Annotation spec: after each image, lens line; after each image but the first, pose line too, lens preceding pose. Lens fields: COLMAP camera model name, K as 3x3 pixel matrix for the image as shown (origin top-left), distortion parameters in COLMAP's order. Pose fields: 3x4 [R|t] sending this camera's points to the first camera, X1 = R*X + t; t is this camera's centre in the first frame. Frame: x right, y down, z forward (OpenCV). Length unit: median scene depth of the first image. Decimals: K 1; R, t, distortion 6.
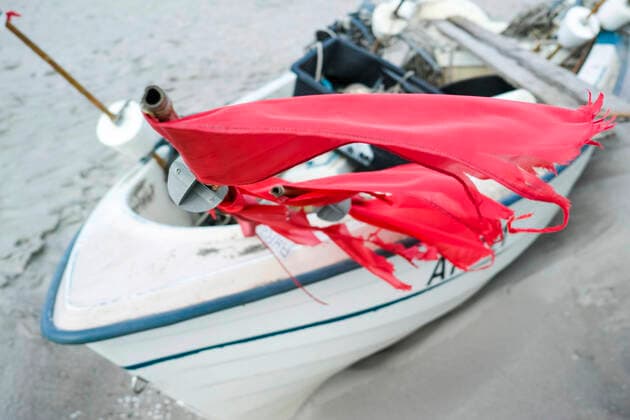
lens RADIAL K [[816.2, 0, 315.4], [0, 816.2, 197.6], [0, 0, 1]] dist [-0.063686, -0.029075]
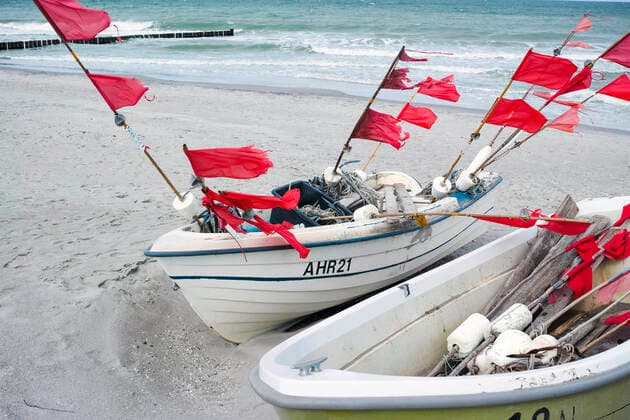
lens RADIAL K [[810.2, 0, 315.3], [0, 810.2, 200.1], [0, 0, 1]] dist [-0.074169, -0.061565]
pose [[0.992302, 0.080598, -0.094029, 0.268153], [-0.099762, 0.970096, -0.221271, 0.294560], [0.073383, 0.228948, 0.970669, -0.923202]]
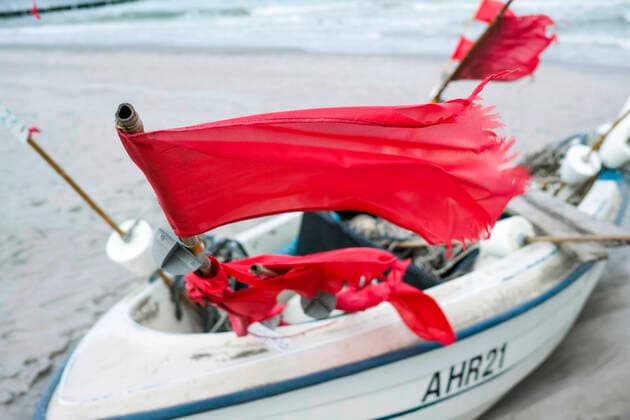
lens RADIAL K [[816.2, 0, 315.4], [0, 816.2, 197.6], [0, 0, 1]] dist [-0.063686, -0.029075]
pose [[0.999411, 0.011796, -0.032223, 0.025730], [-0.017594, 0.982377, -0.186079, 0.035413], [0.029460, 0.186536, 0.982006, -0.023364]]
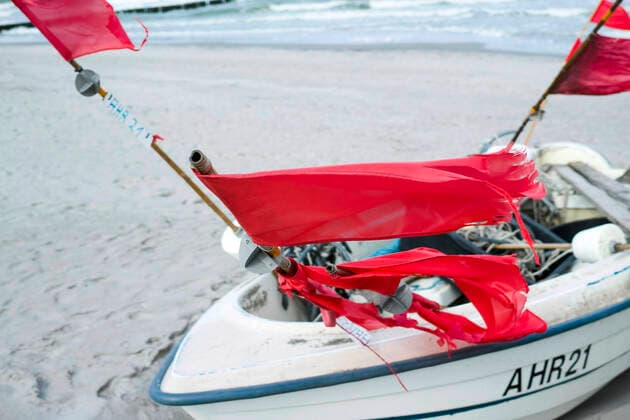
lens RADIAL K [[810.2, 0, 315.3], [0, 810.2, 200.1], [0, 0, 1]] dist [-0.074169, -0.061565]
pose [[0.982335, 0.040103, -0.182785, 0.056065], [-0.071498, 0.983096, -0.168554, 0.036602], [0.172936, 0.178645, 0.968596, -0.079888]]
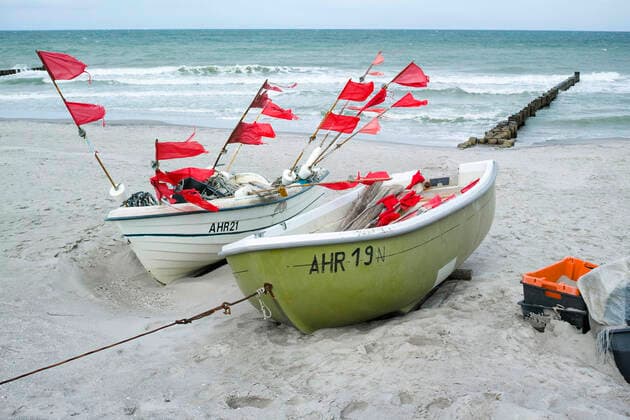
lens RADIAL K [[816.2, 0, 315.4], [0, 816.2, 197.6], [0, 0, 1]] dist [-0.063686, -0.029075]
pose [[0.991322, 0.018839, 0.130102, 0.095709], [0.017310, 0.962354, -0.271246, 0.661793], [-0.130314, 0.271144, 0.953677, -1.736968]]
